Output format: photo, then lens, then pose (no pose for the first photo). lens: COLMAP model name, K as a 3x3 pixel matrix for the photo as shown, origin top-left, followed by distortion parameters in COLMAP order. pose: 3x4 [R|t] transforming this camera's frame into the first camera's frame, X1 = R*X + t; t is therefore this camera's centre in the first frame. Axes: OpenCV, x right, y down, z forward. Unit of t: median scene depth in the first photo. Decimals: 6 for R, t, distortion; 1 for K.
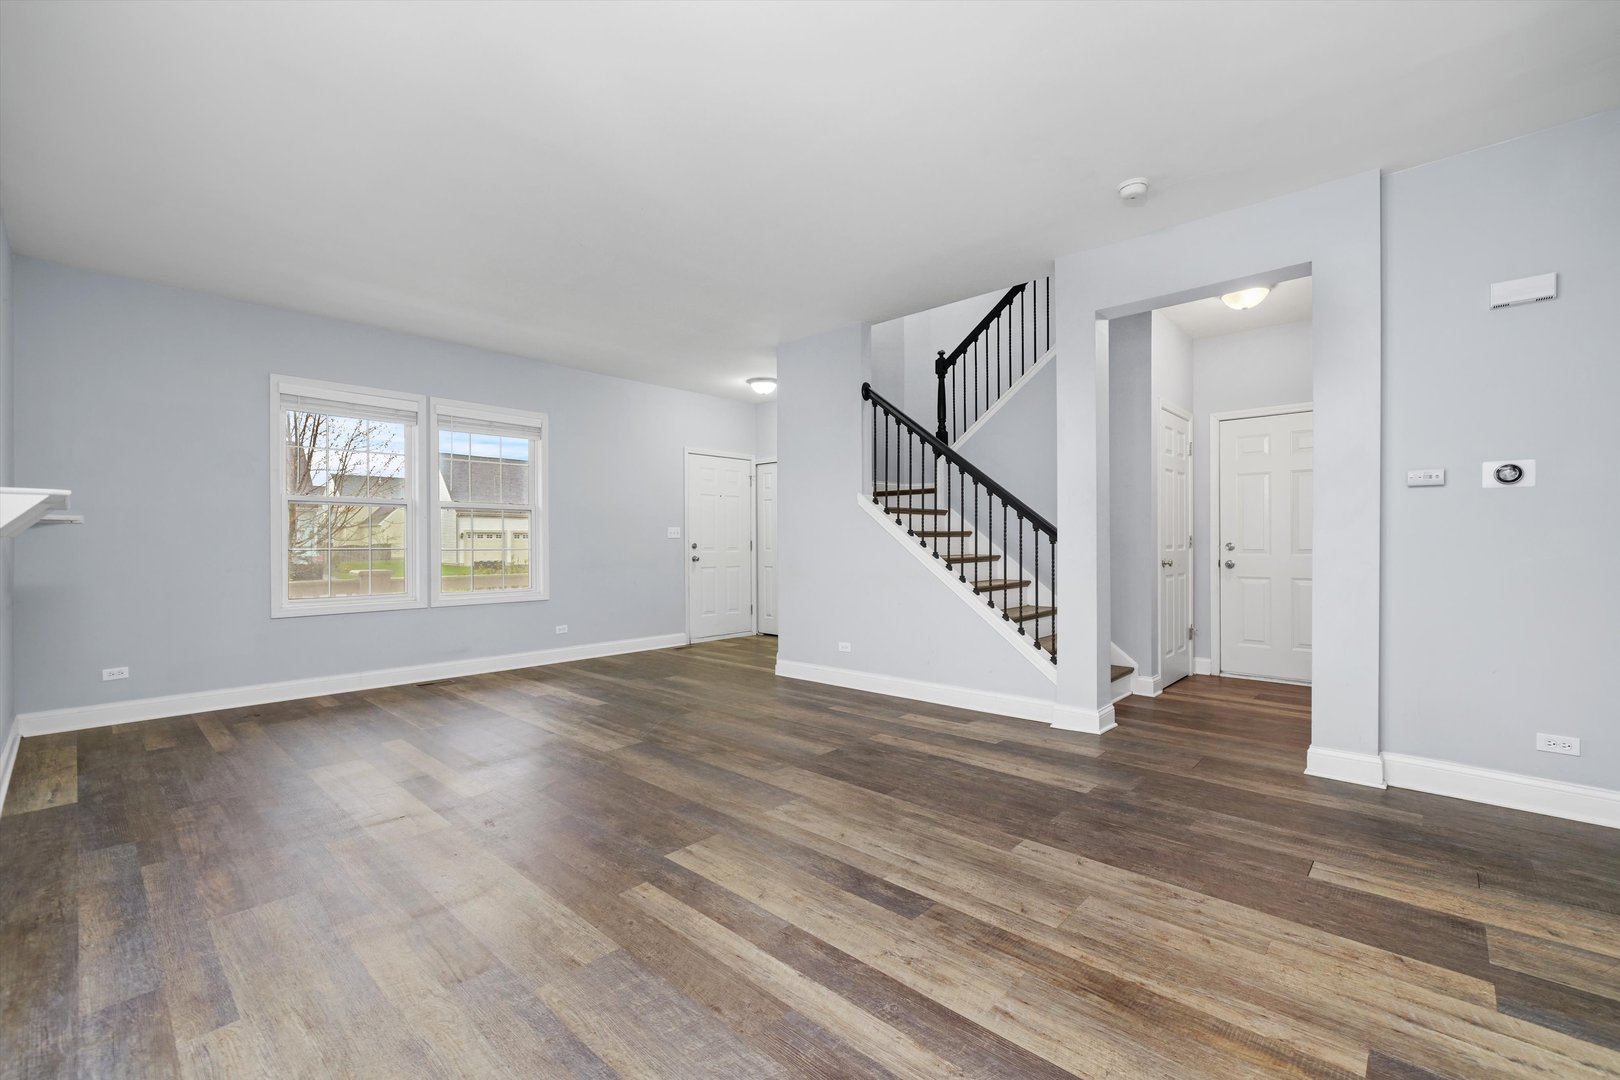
lens RADIAL K [[680.6, 0, 803.5], [0, 680.6, 544.0], [0, 0, 1]] dist [0.002563, 0.001605]
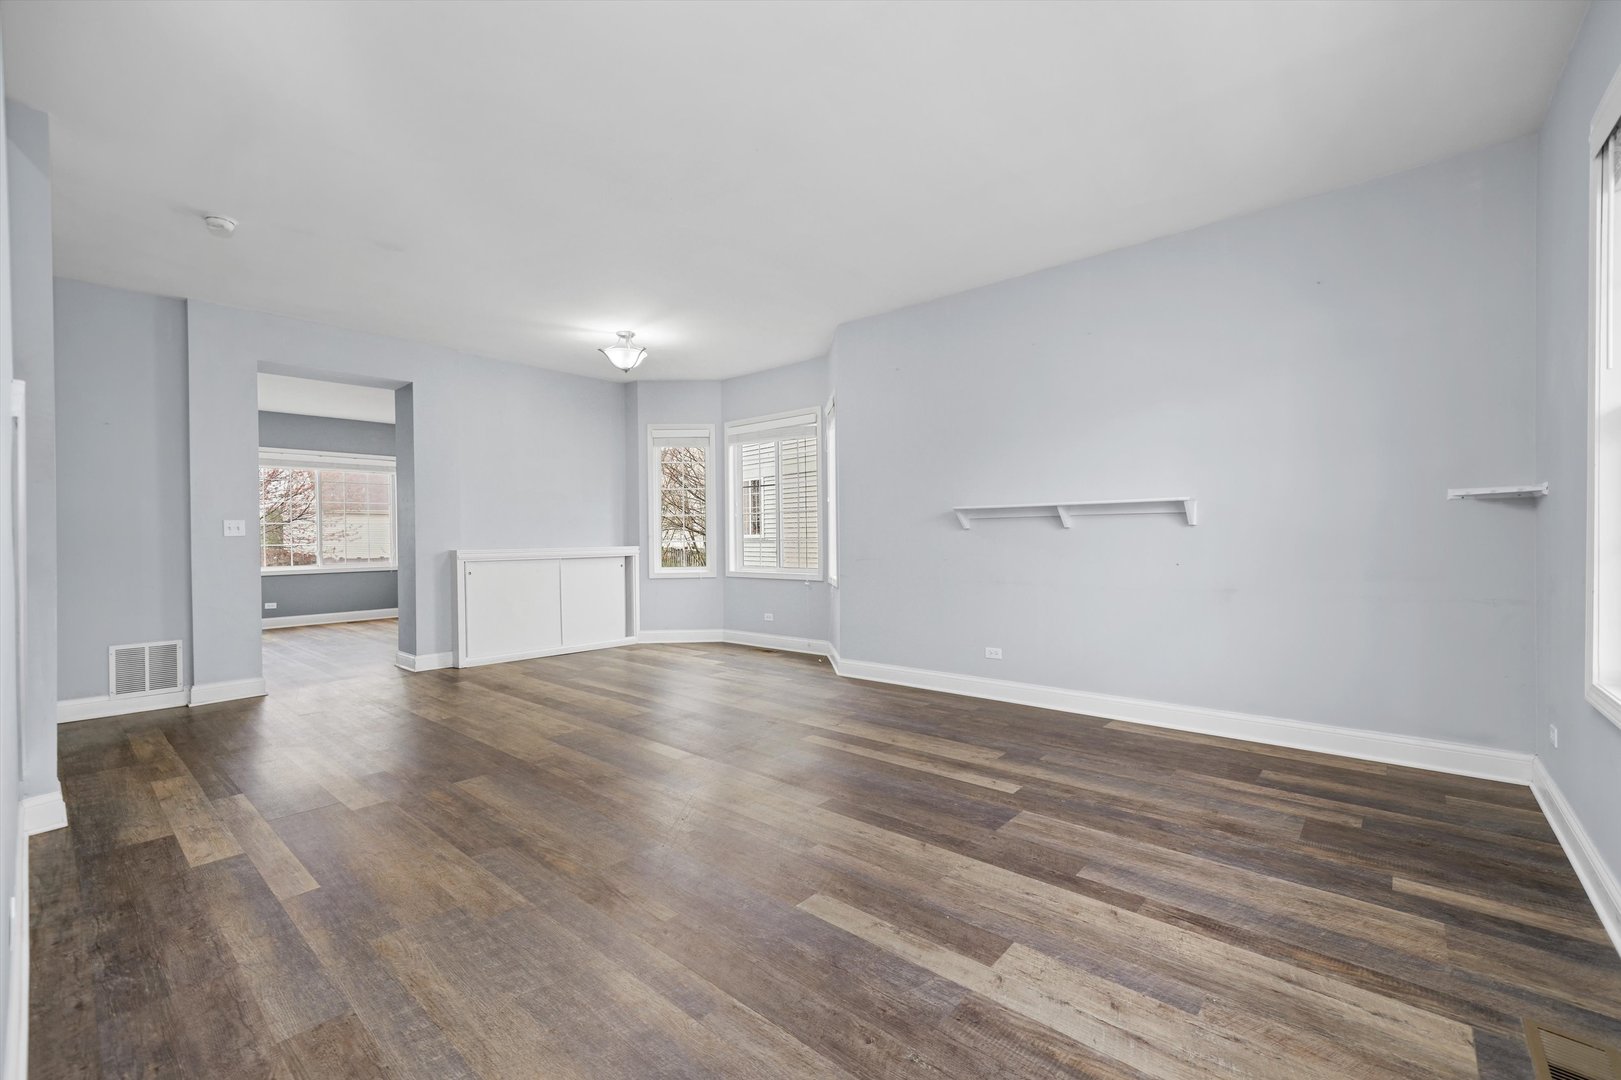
lens RADIAL K [[681.0, 0, 806.6], [0, 681.0, 540.8], [0, 0, 1]] dist [0.002563, 0.001605]
pose [[-0.999393, 0.015598, -0.031158, -0.498797], [0.015311, 0.999838, 0.009418, -0.004043], [0.031300, 0.008936, -0.999470, 2.509268]]
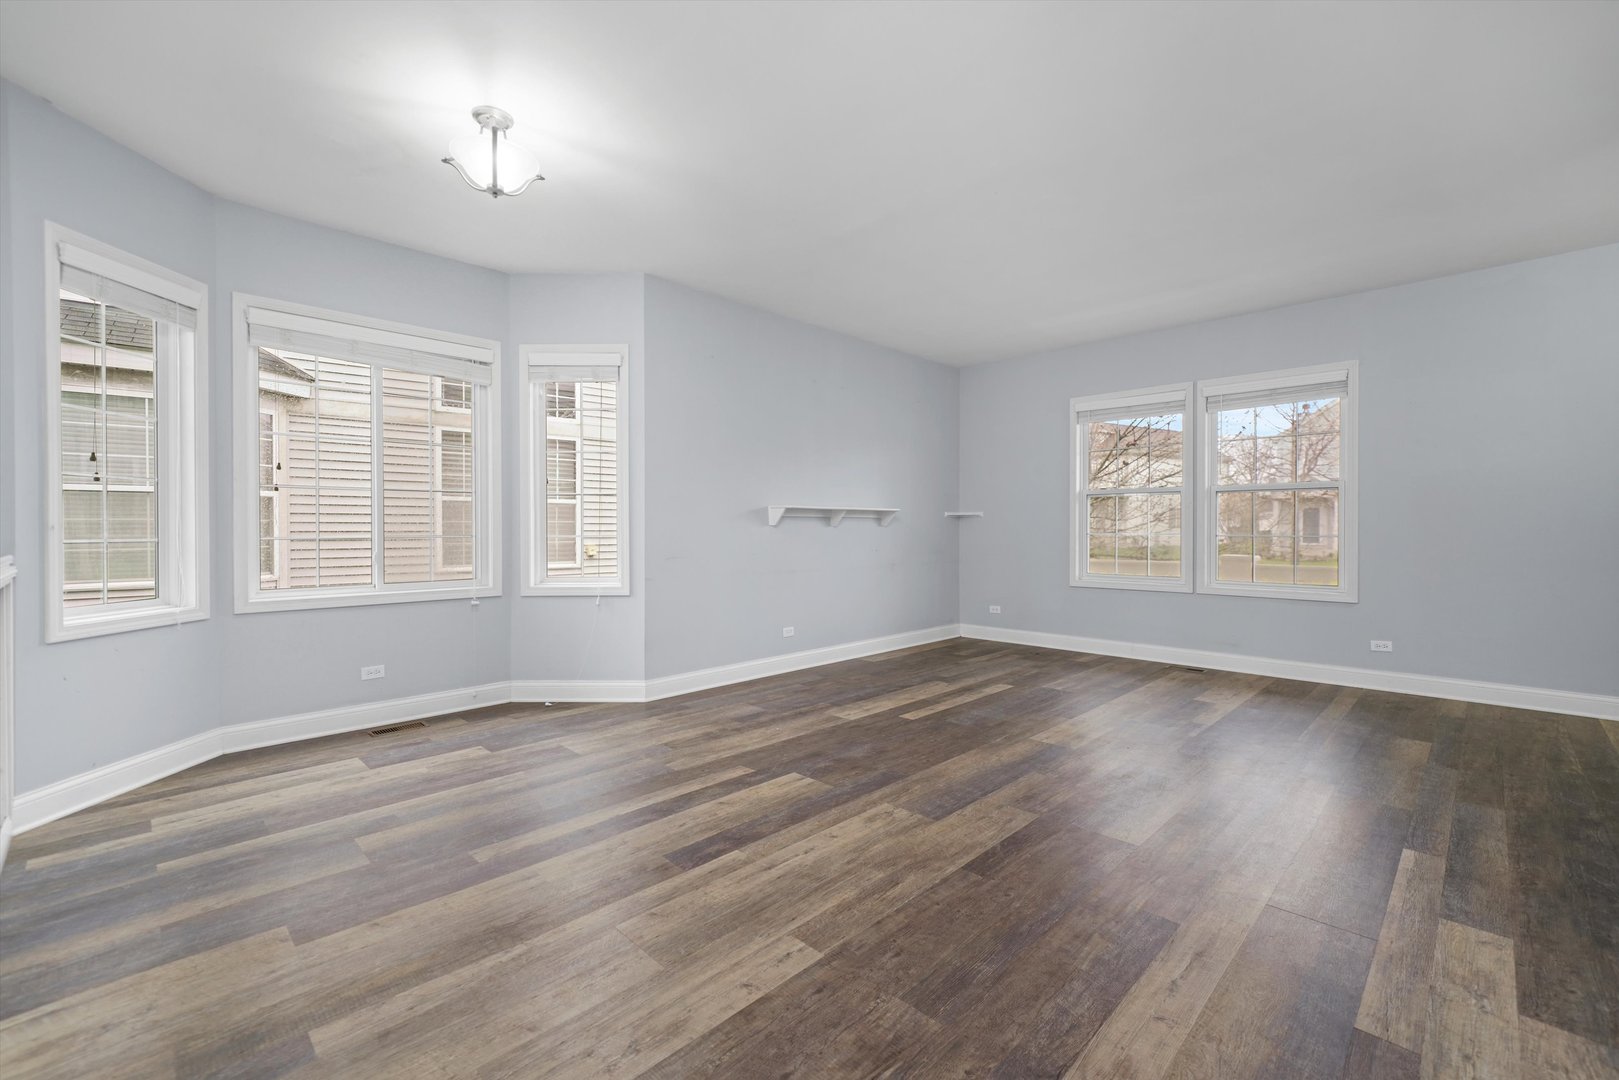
lens RADIAL K [[680.1, 0, 798.8], [0, 680.1, 531.4], [0, 0, 1]] dist [0.002563, 0.001605]
pose [[-0.037155, 0.007046, -0.999285, 0.963966], [-0.000571, 0.999975, 0.007072, -0.008417], [0.999309, 0.000834, -0.037150, 0.938653]]
